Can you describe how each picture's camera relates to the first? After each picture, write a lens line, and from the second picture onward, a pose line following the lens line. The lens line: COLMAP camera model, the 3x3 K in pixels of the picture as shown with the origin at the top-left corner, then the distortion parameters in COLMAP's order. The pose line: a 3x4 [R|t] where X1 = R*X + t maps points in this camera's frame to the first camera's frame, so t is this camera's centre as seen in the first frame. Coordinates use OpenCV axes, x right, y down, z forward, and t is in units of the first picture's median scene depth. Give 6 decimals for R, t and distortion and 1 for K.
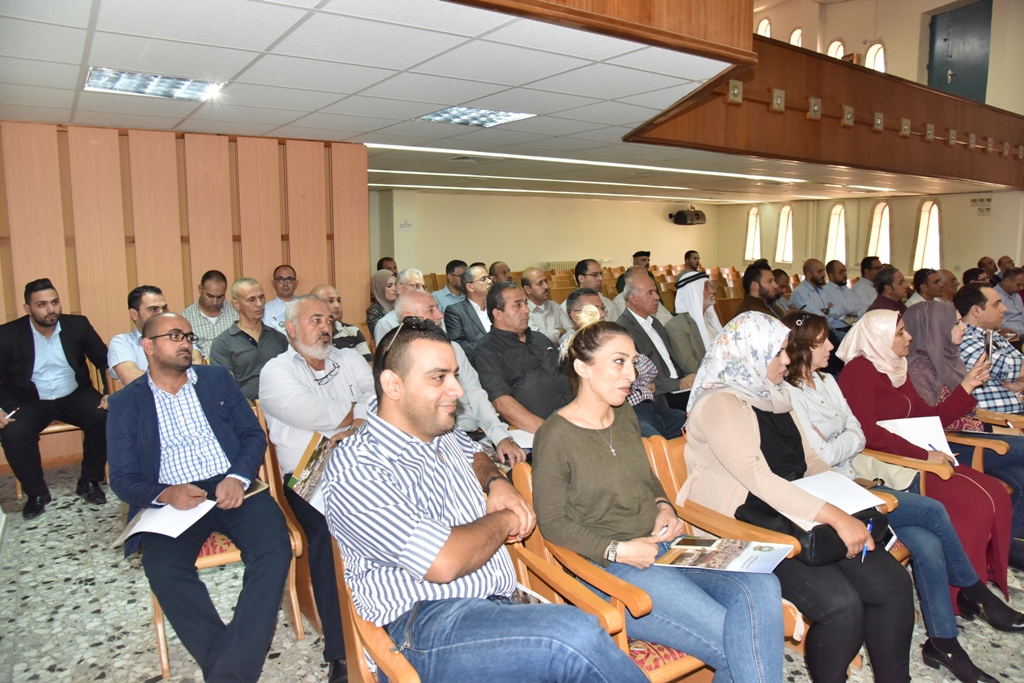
lens RADIAL K [[708.3, 0, 513.7], [0, 708.3, 336.0], [0, 0, 1]] dist [-0.101535, 0.046398]
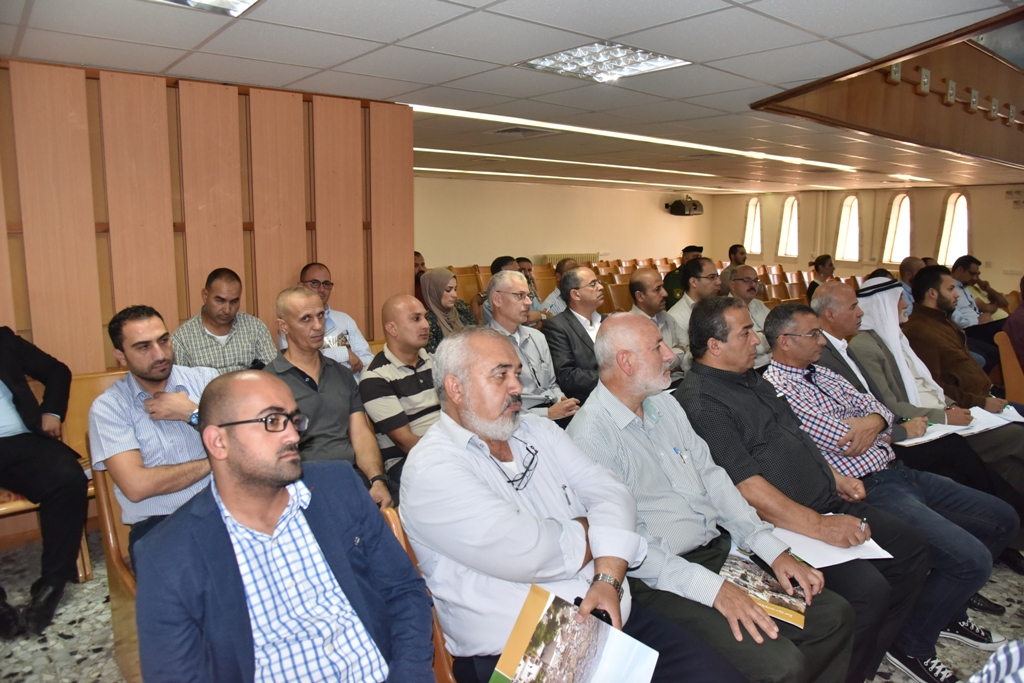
lens RADIAL K [[708.3, 0, 518.1], [0, 708.3, 336.7], [0, 0, 1]] dist [-0.101535, 0.046398]
pose [[0.996378, -0.005998, 0.084820, -0.218543], [0.004729, 0.999874, 0.015159, -0.042144], [-0.084900, -0.014703, 0.996281, 0.296643]]
